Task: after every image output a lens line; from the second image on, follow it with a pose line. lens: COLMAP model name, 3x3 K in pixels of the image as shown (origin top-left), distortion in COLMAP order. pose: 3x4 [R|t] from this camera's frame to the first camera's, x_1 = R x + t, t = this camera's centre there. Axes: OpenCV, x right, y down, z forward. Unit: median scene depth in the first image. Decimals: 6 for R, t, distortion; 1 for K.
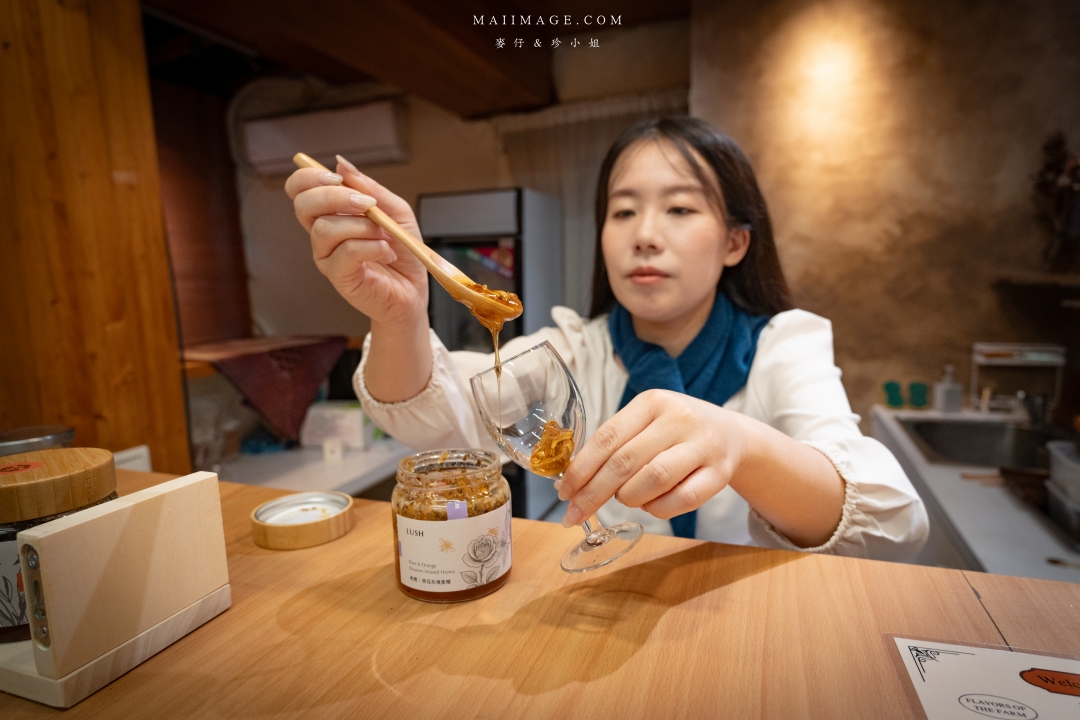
lens RADIAL K [[622.0, 0, 545.4], [0, 622.0, 357.8], [0, 0, 1]] dist [-0.005286, -0.000723]
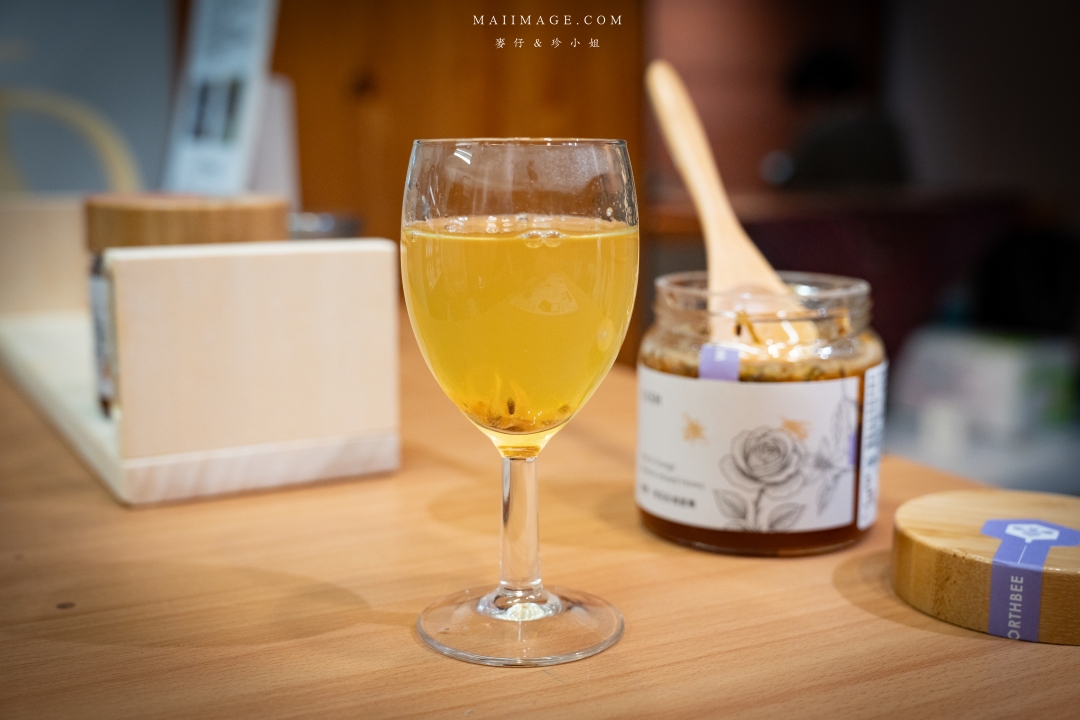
lens RADIAL K [[1356.2, 0, 544.0], [0, 1356.2, 357.4], [0, 0, 1]] dist [0.013541, 0.000000]
pose [[0.754258, 0.142642, -0.640897, 0.162019], [-0.105410, 0.989762, 0.096232, 0.055285], [0.648062, -0.005026, 0.761571, 0.032150]]
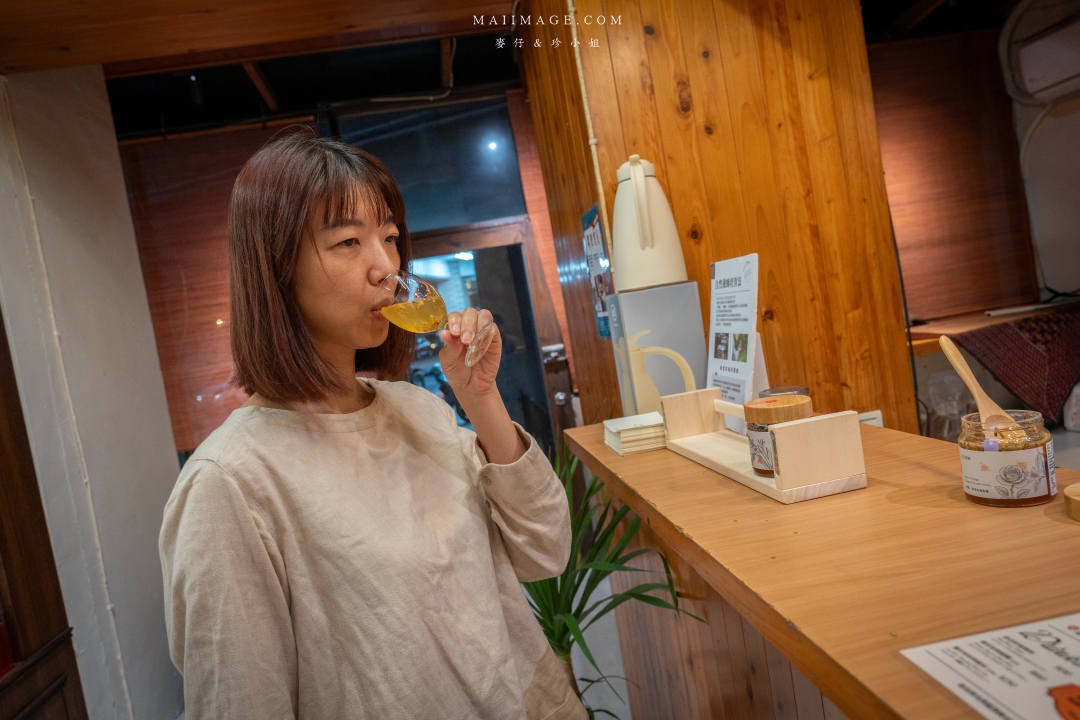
lens RADIAL K [[739.2, 0, 537.4], [0, 739.2, 363.9], [0, 0, 1]] dist [-0.008934, -0.001625]
pose [[0.482792, 0.010761, -0.875669, 0.336303], [0.036155, 0.998827, 0.032208, -0.021948], [0.874988, -0.047210, 0.481837, -0.317713]]
